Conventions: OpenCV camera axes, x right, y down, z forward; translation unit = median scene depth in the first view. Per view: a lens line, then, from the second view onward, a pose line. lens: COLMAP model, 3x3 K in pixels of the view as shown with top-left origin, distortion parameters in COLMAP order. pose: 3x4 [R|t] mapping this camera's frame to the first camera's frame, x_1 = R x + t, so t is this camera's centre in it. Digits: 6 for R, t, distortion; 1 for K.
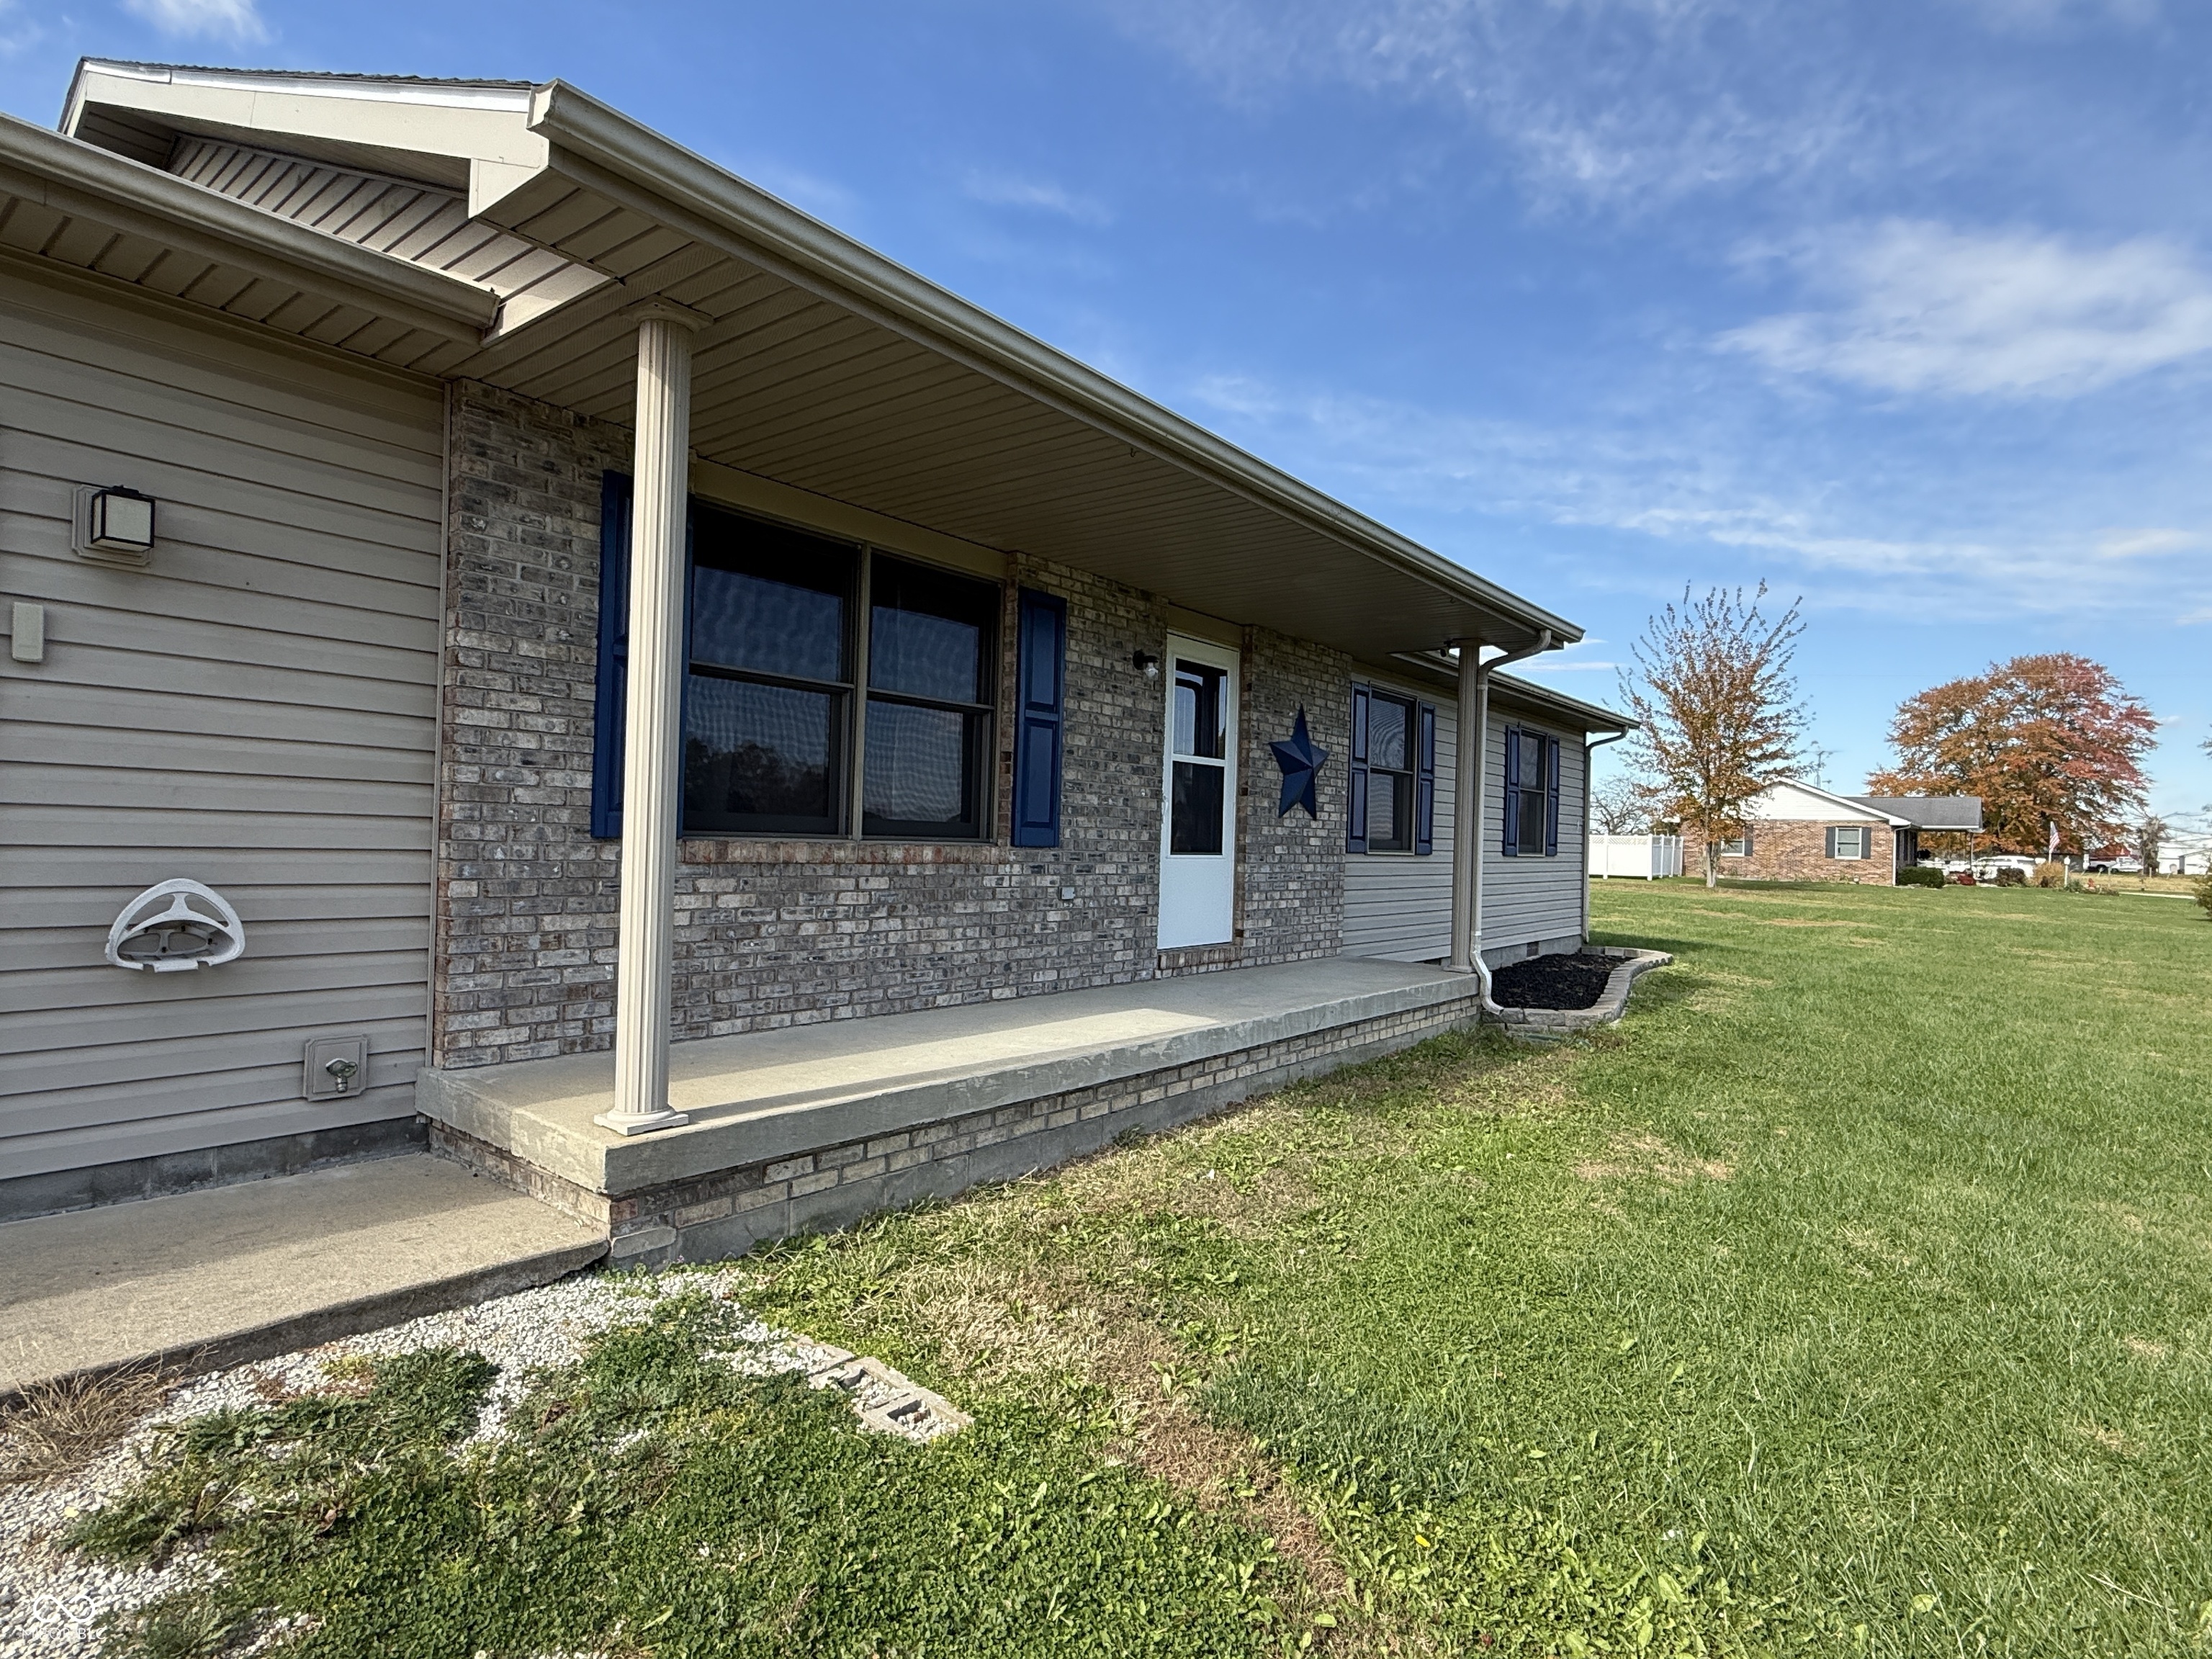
lens RADIAL K [[1172.5, 0, 1106.0], [0, 1172.5, 829.5], [0, 0, 1]] dist [-0.000850, -0.000065]
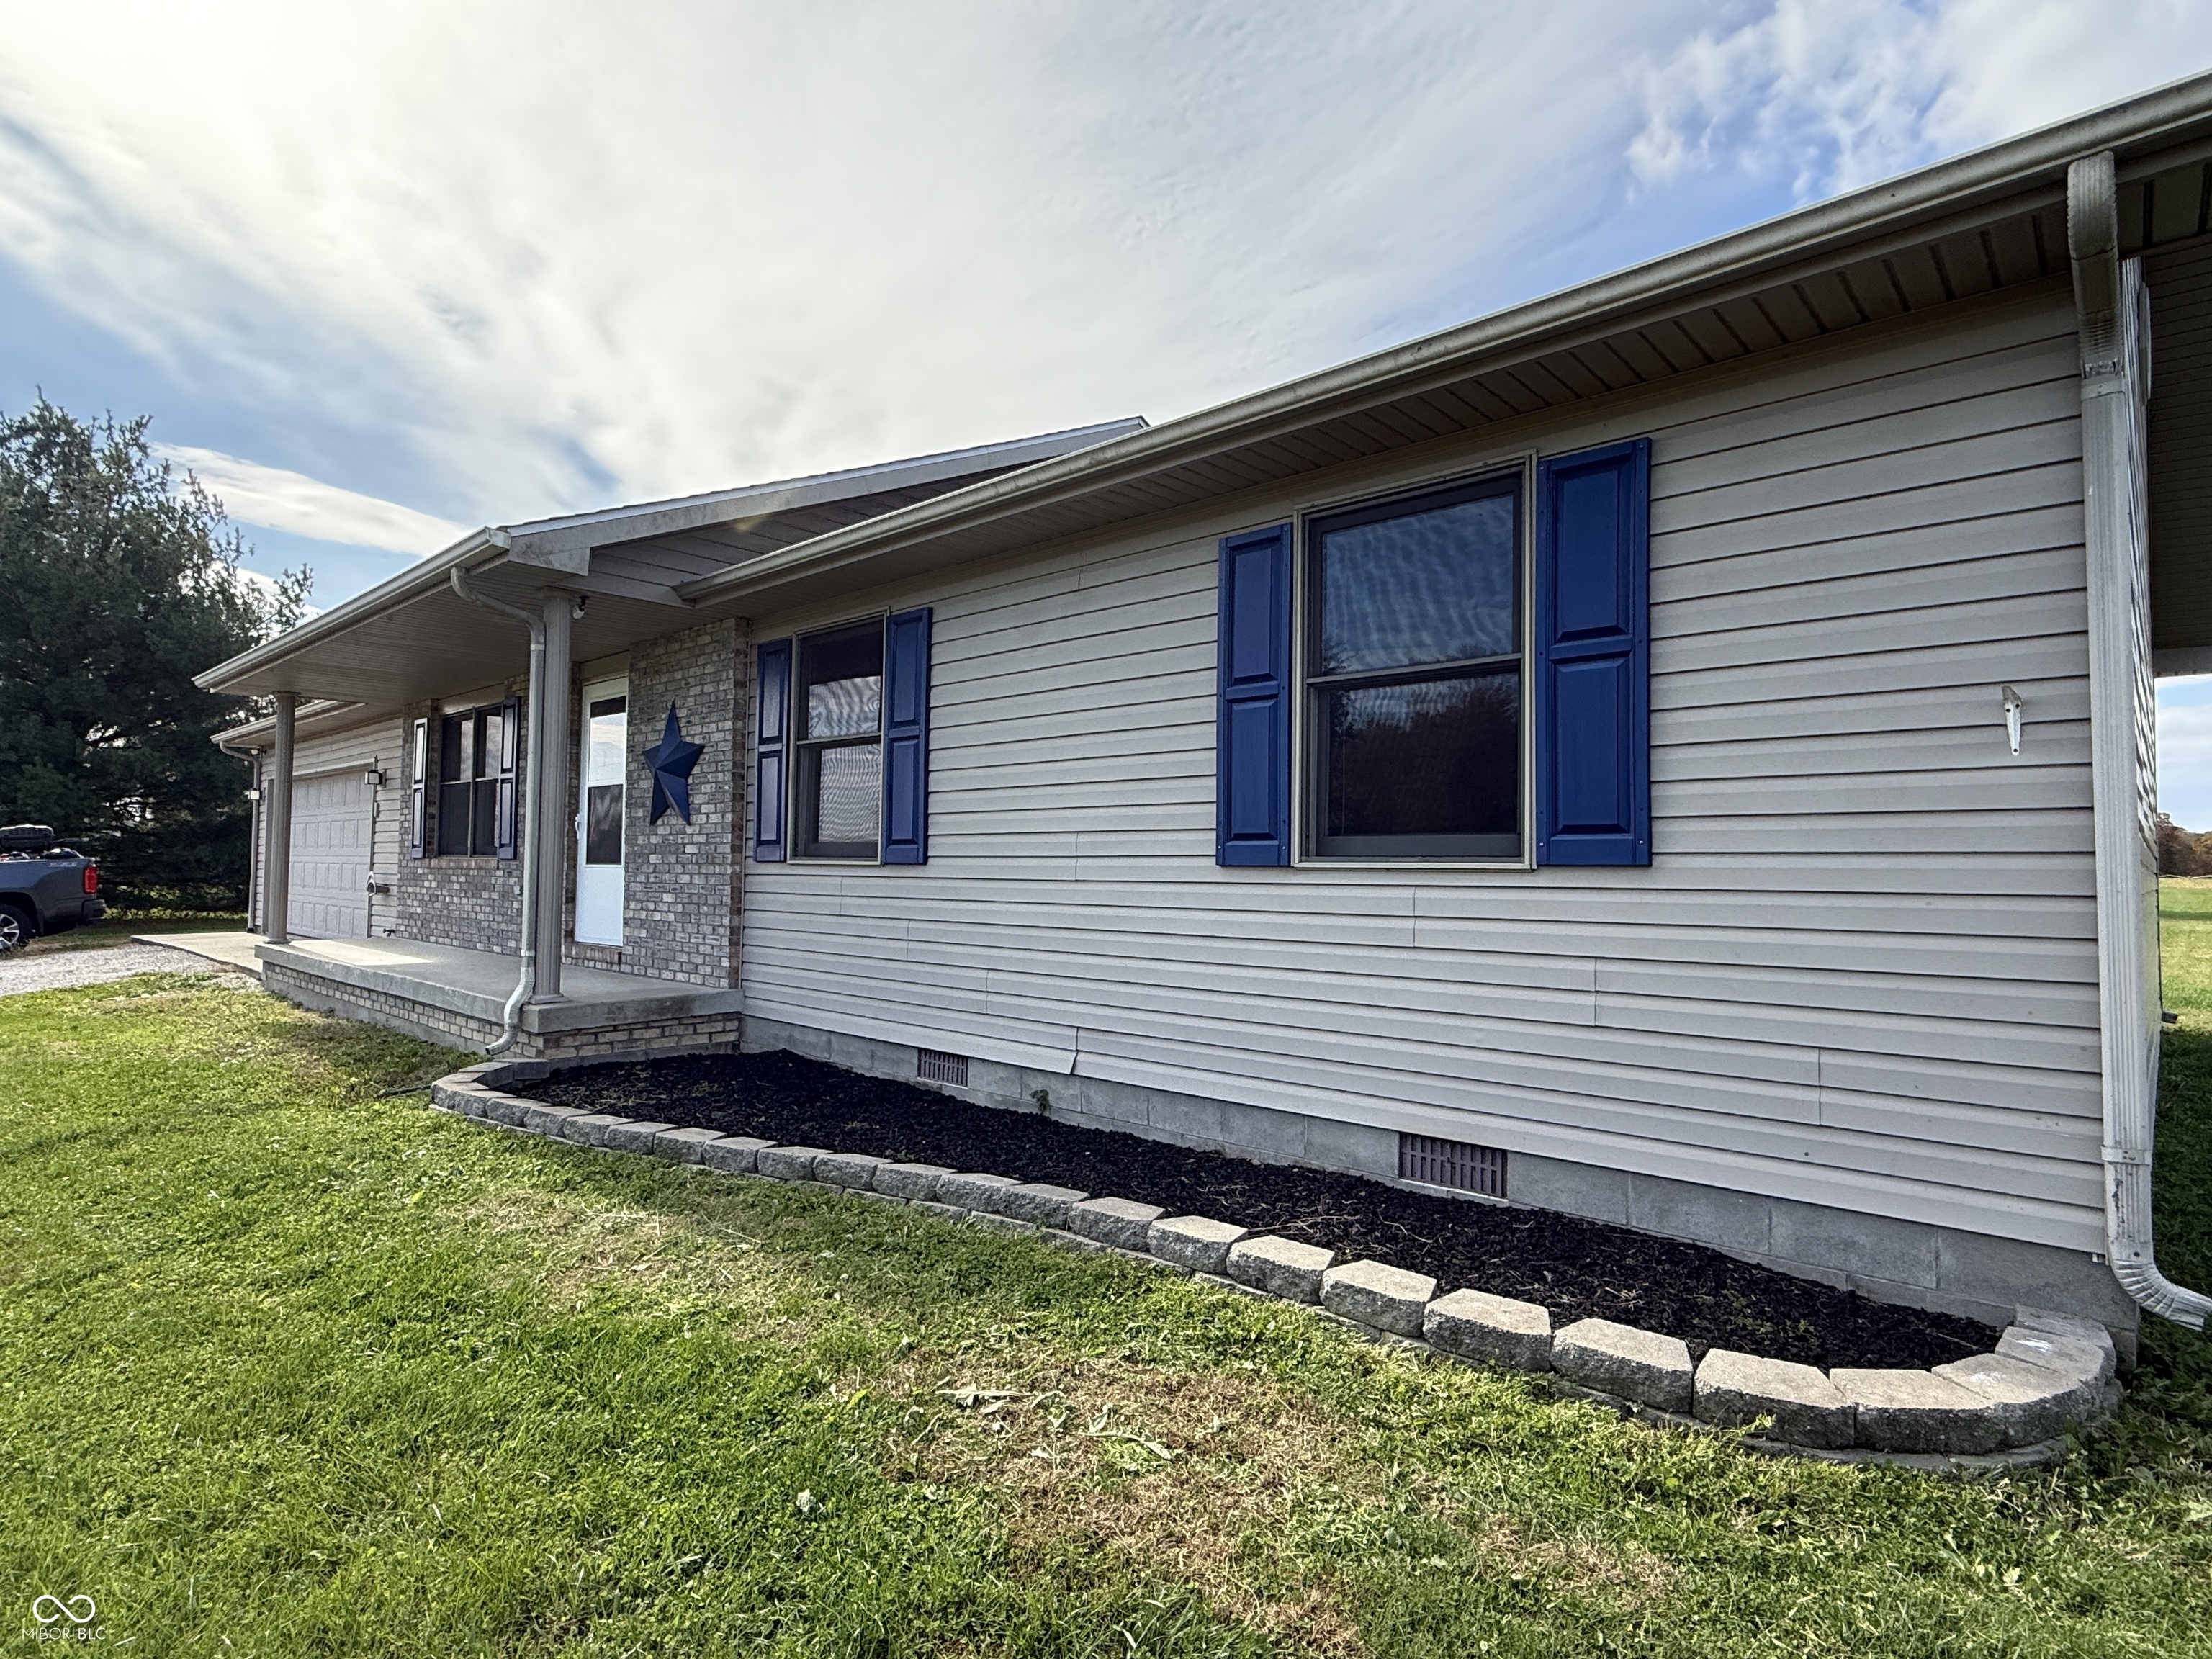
lens RADIAL K [[1172.5, 0, 1106.0], [0, 1172.5, 829.5], [0, 0, 1]] dist [-0.000850, -0.000065]
pose [[-0.076953, -0.051816, -0.995687, 1.044560], [0.002775, 0.998634, -0.052184, 0.042911], [0.997031, -0.006779, -0.076704, 1.395723]]
